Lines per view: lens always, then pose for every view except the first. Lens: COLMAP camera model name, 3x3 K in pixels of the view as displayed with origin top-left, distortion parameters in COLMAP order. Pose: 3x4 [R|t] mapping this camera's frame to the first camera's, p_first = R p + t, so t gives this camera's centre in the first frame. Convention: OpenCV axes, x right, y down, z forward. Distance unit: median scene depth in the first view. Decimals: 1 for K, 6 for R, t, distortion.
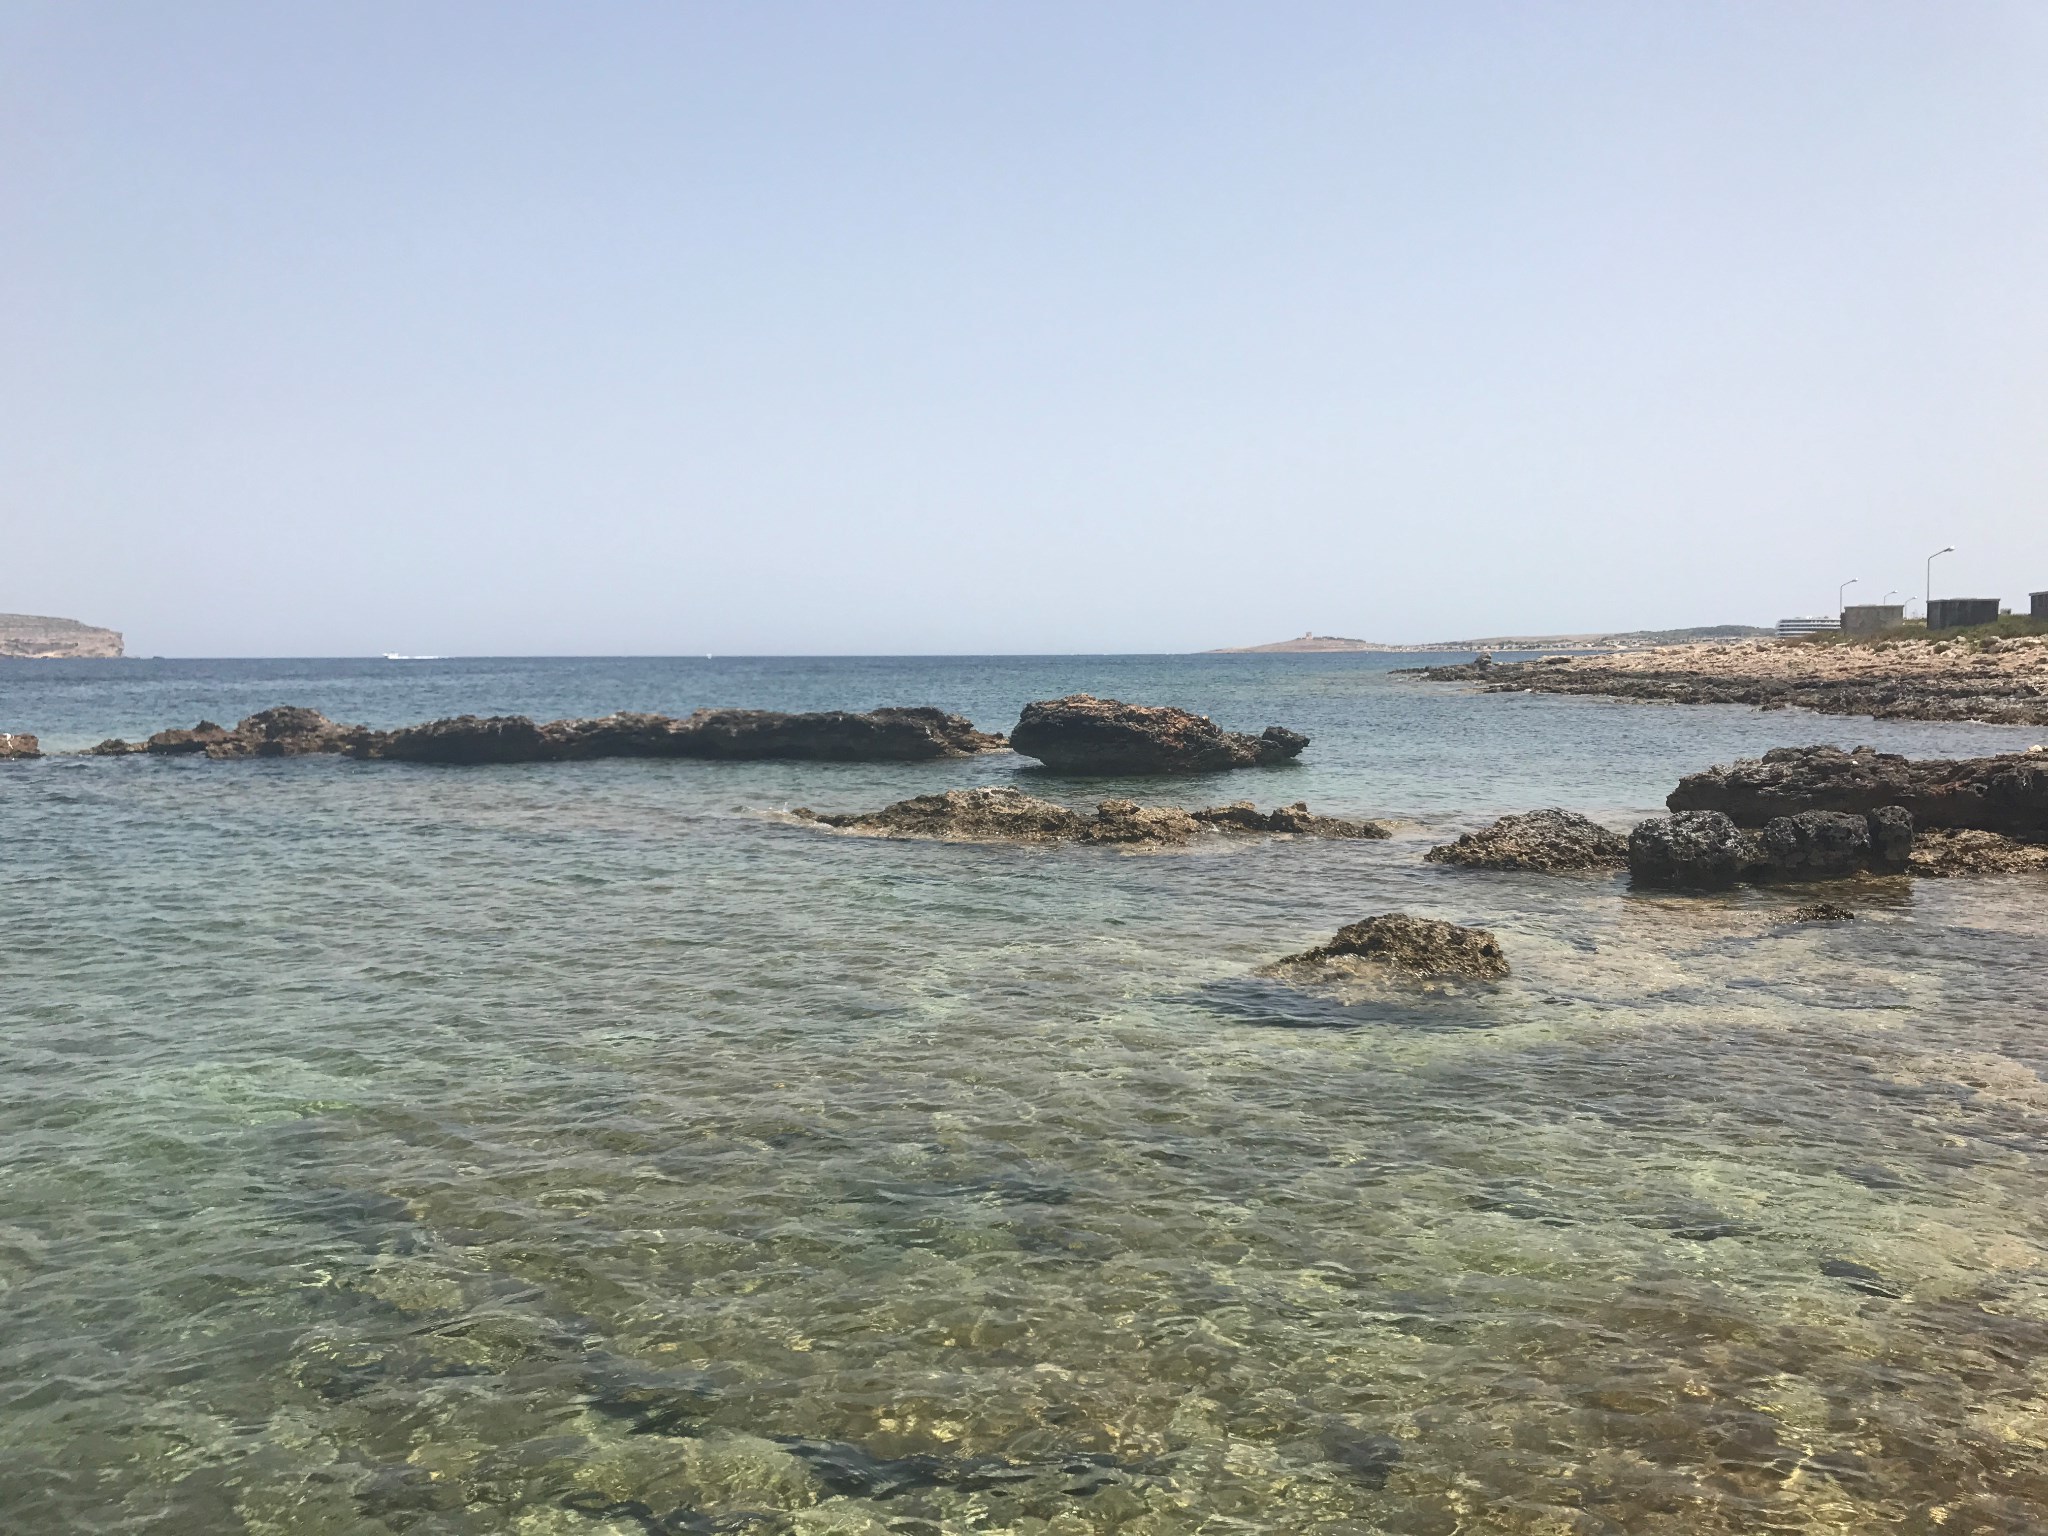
lens RADIAL K [[1678.5, 0, 1029.7], [0, 1678.5, 793.8], [0, 0, 1]] dist [0.013148, -0.010631]
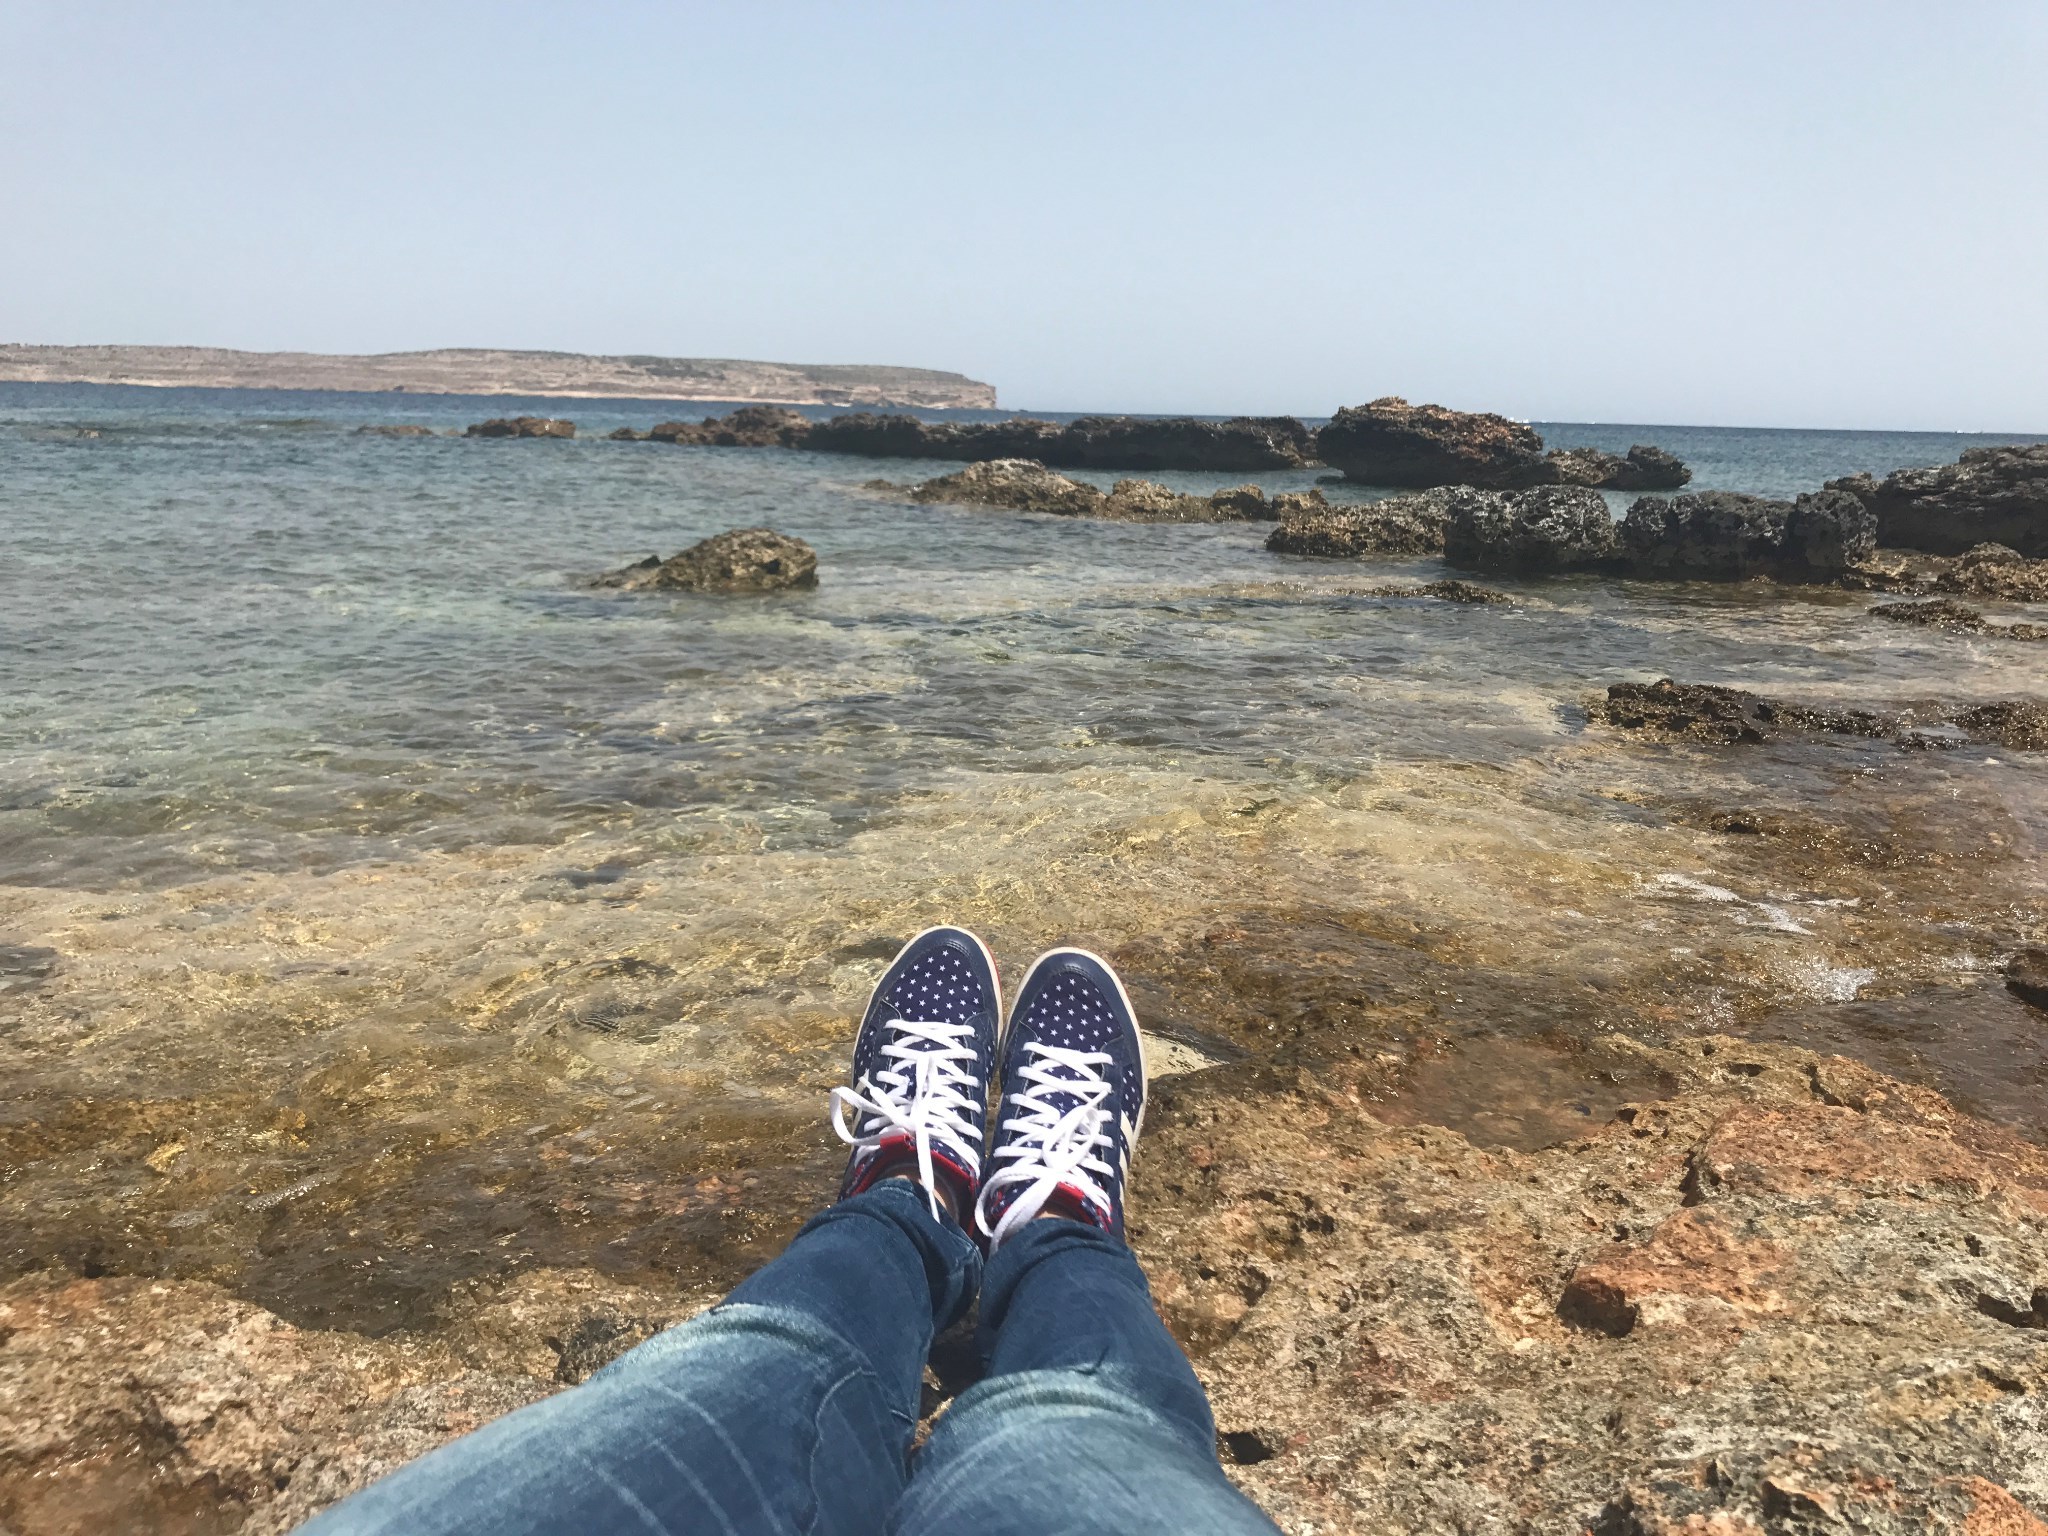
lens RADIAL K [[1670.7, 0, 1023.6], [0, 1670.7, 813.4], [0, 0, 1]] dist [0.036534, -0.065610]
pose [[0.889439, 0.133425, -0.437144, 0.241773], [-0.067257, 0.984237, 0.163565, 0.021877], [0.452077, -0.116080, 0.884393, 0.095848]]
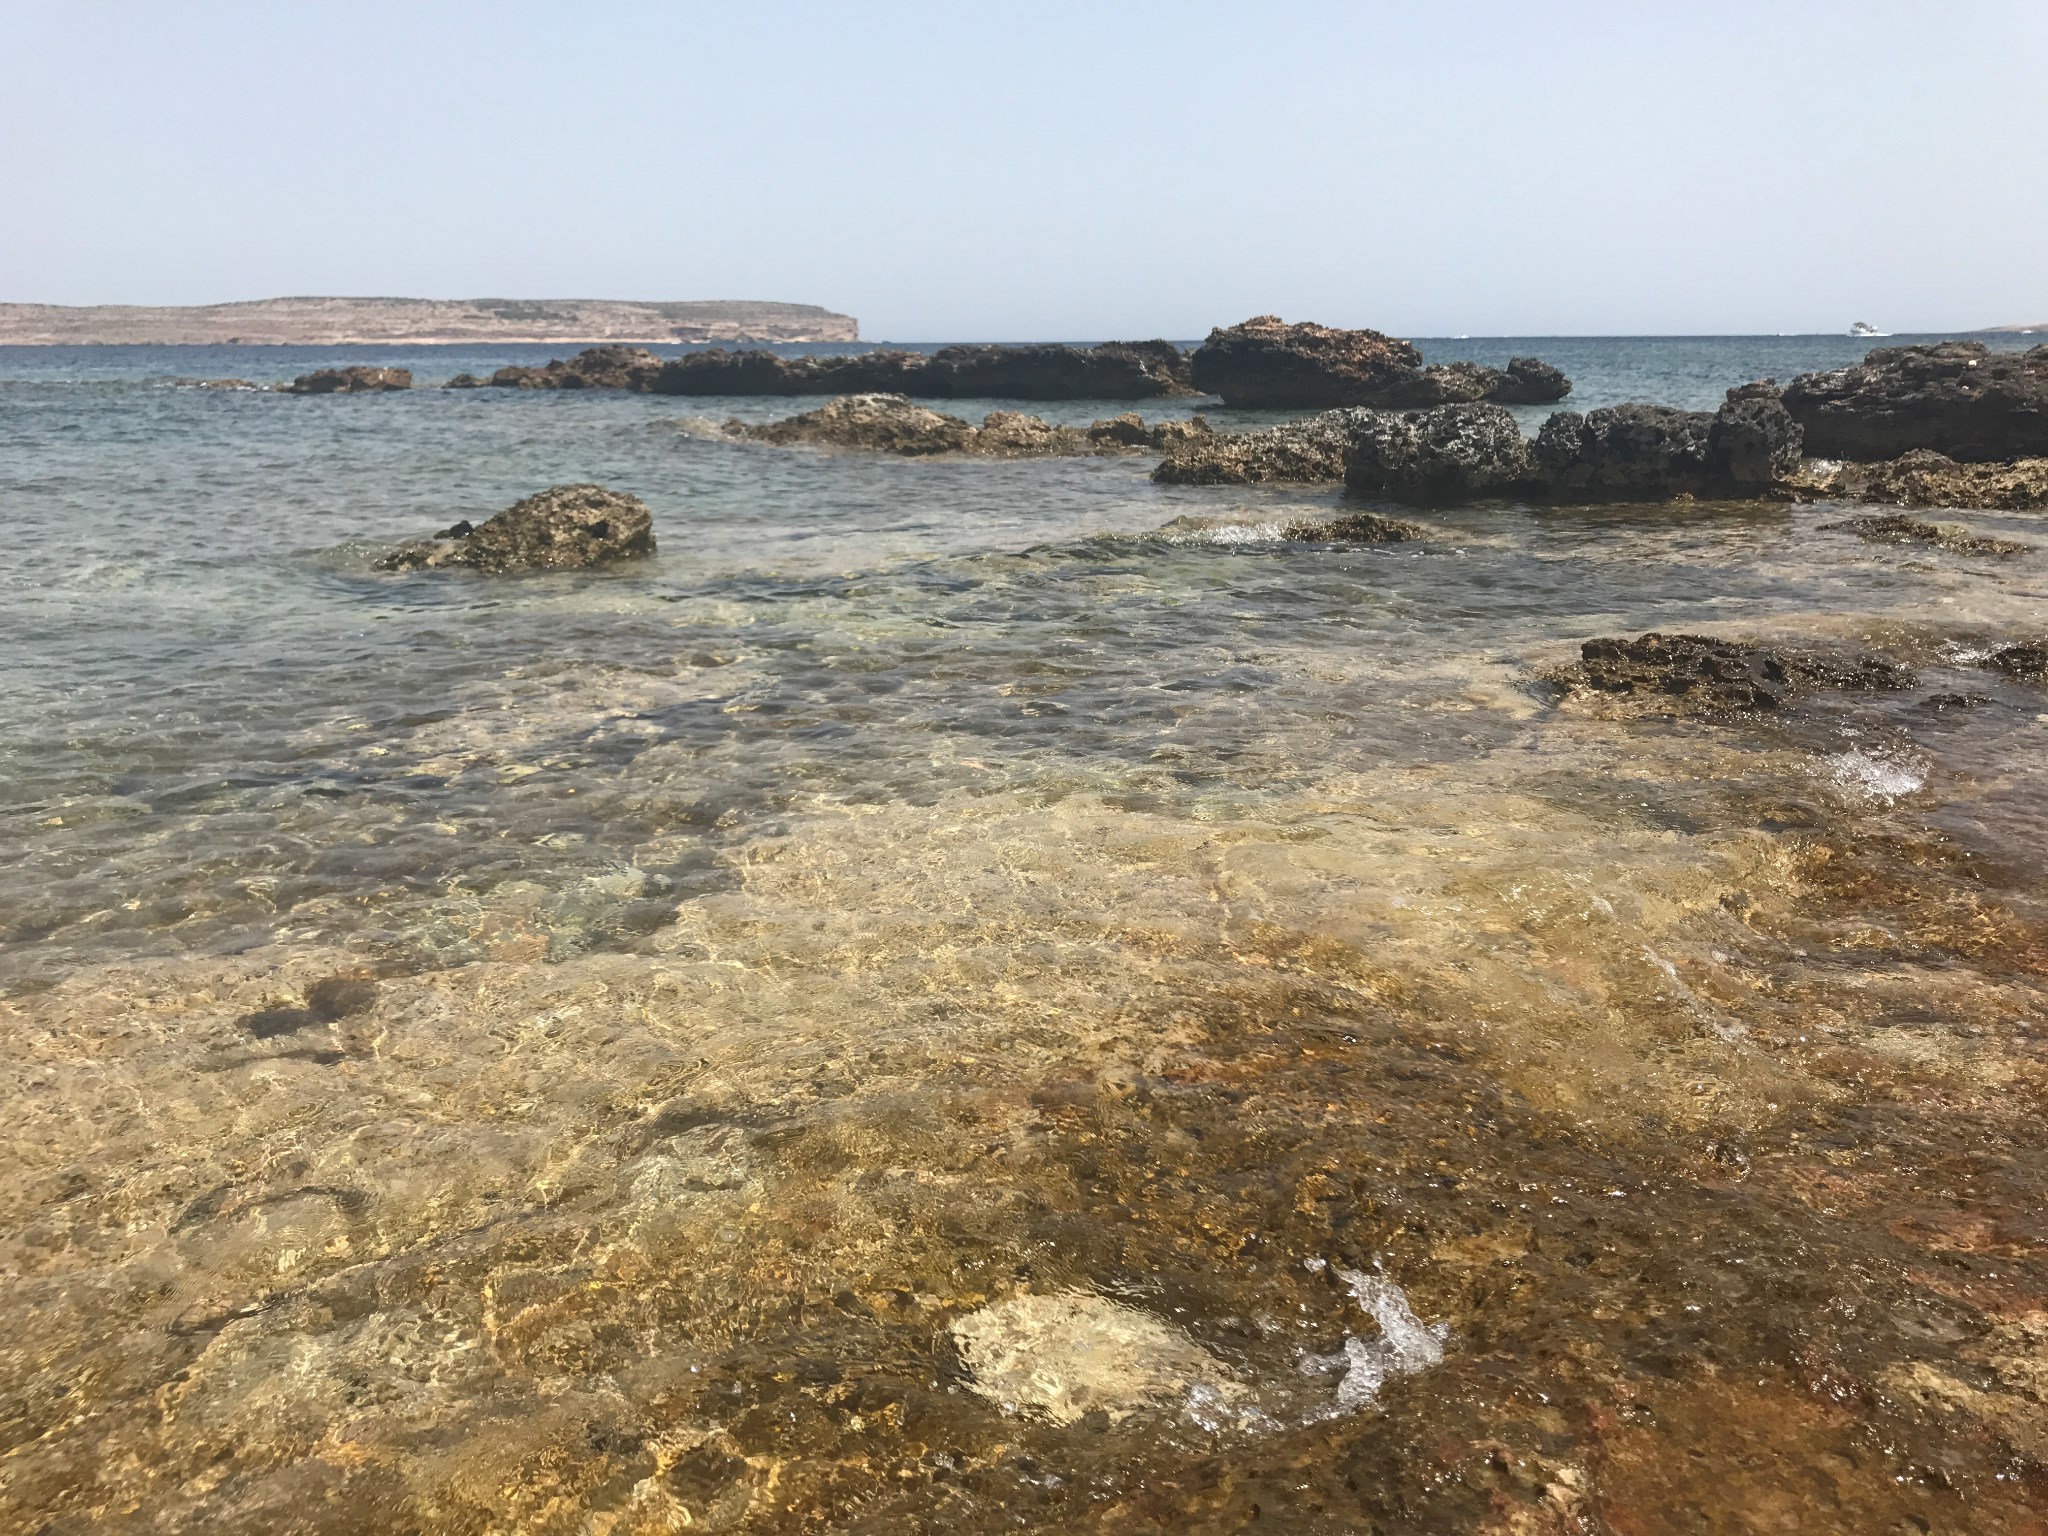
lens RADIAL K [[1678.5, 0, 1029.7], [0, 1678.5, 793.8], [0, 0, 1]] dist [0.013148, -0.010631]
pose [[0.924141, 0.098836, -0.369046, 0.229054], [-0.030276, 0.981866, 0.187143, 0.020093], [0.380850, -0.161773, 0.910375, 0.122895]]
